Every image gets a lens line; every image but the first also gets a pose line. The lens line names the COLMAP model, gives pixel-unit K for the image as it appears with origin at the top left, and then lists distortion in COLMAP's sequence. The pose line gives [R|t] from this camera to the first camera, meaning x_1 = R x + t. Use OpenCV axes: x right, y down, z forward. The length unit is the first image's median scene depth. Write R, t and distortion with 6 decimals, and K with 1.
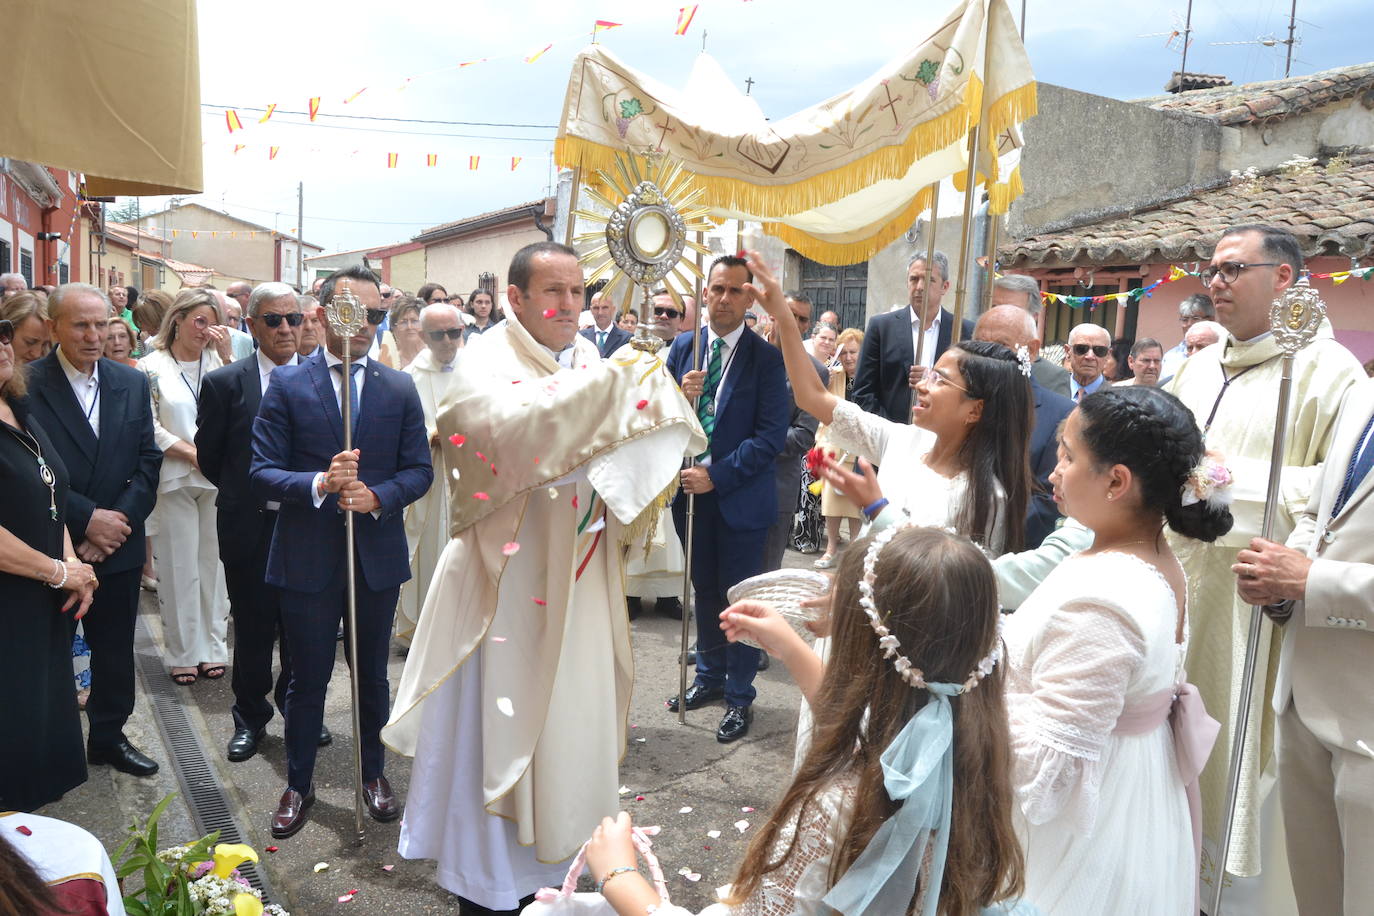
lens RADIAL K [[1104.3, 0, 687.0], [0, 1104.3, 458.0], [0, 0, 1]] dist [-0.098230, 0.053874]
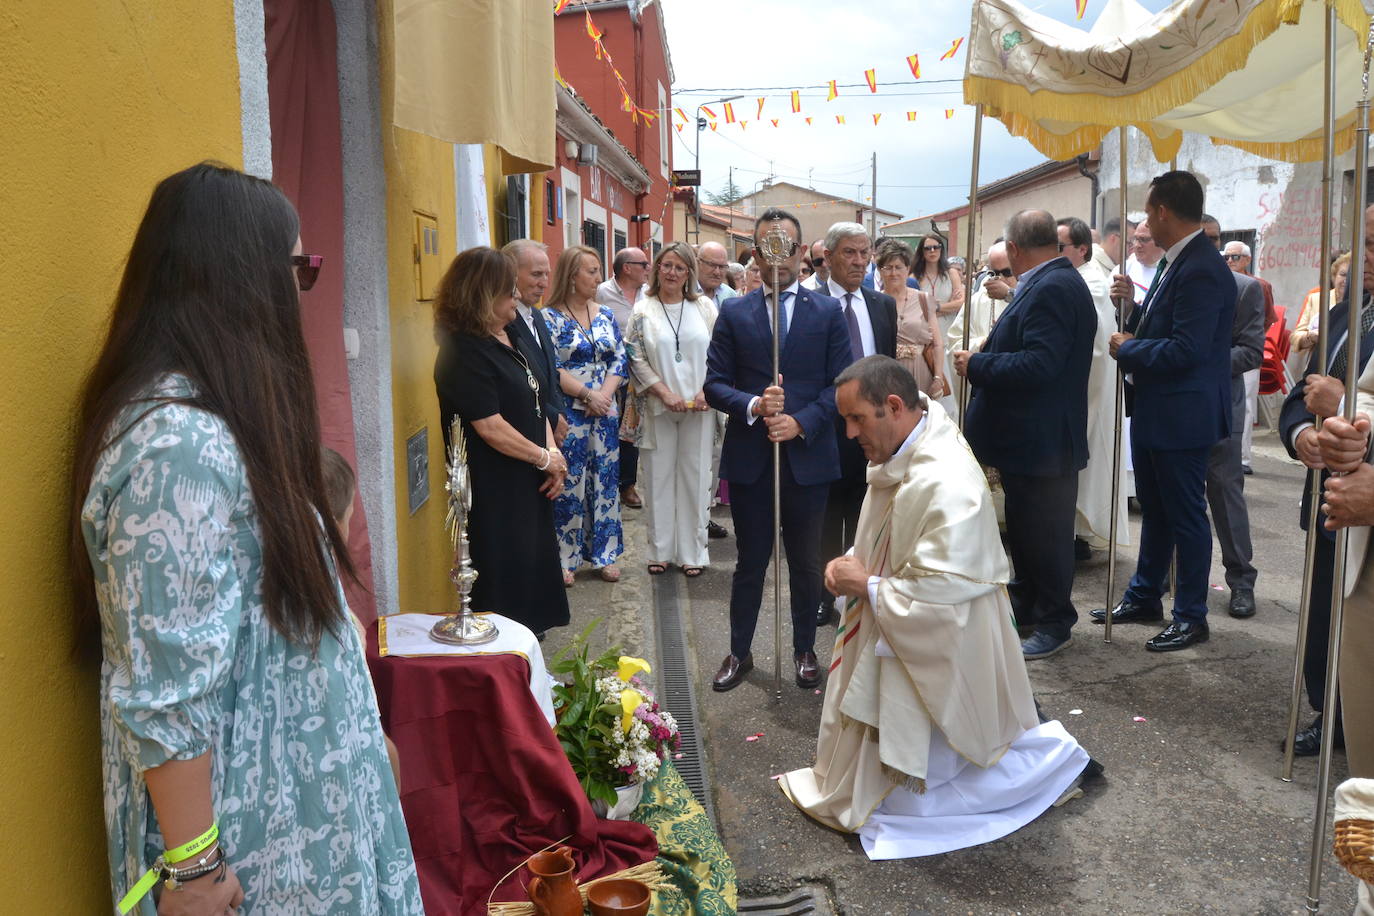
lens RADIAL K [[1104.3, 0, 687.0], [0, 1104.3, 458.0], [0, 0, 1]] dist [-0.098230, 0.053874]
pose [[0.868586, 0.021932, -0.495053, 0.172027], [-0.005724, 0.999398, 0.034232, 0.045358], [0.495506, -0.026899, 0.868188, -0.065125]]
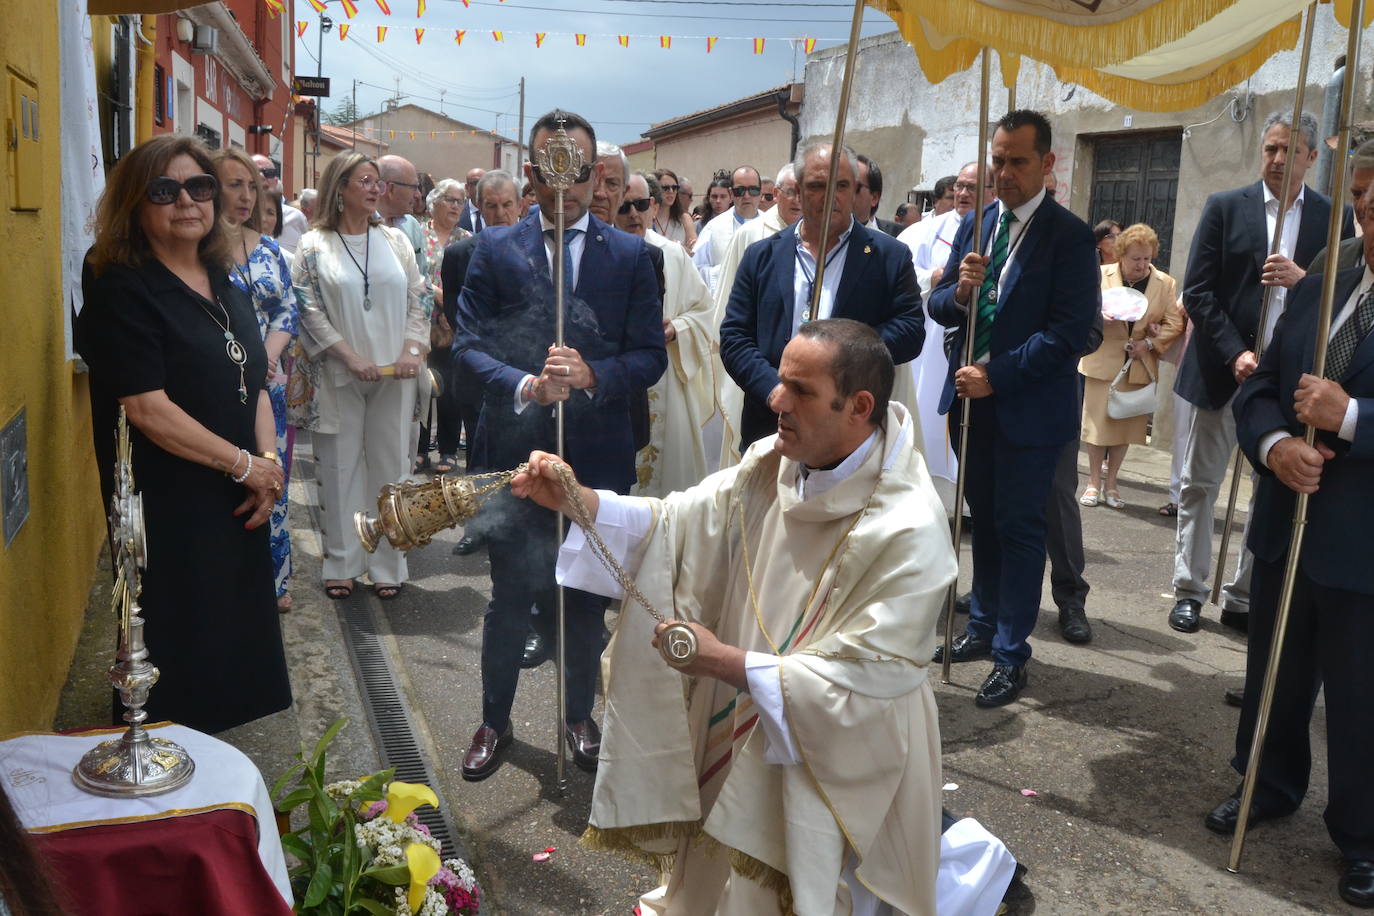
lens RADIAL K [[1223.8, 0, 690.5], [0, 1223.8, 464.7], [0, 0, 1]] dist [-0.076719, 0.012468]
pose [[0.979648, 0.041840, -0.196316, -0.021546], [-0.029689, 0.997480, 0.064435, 0.028105], [0.198517, -0.057295, 0.978421, 0.085365]]
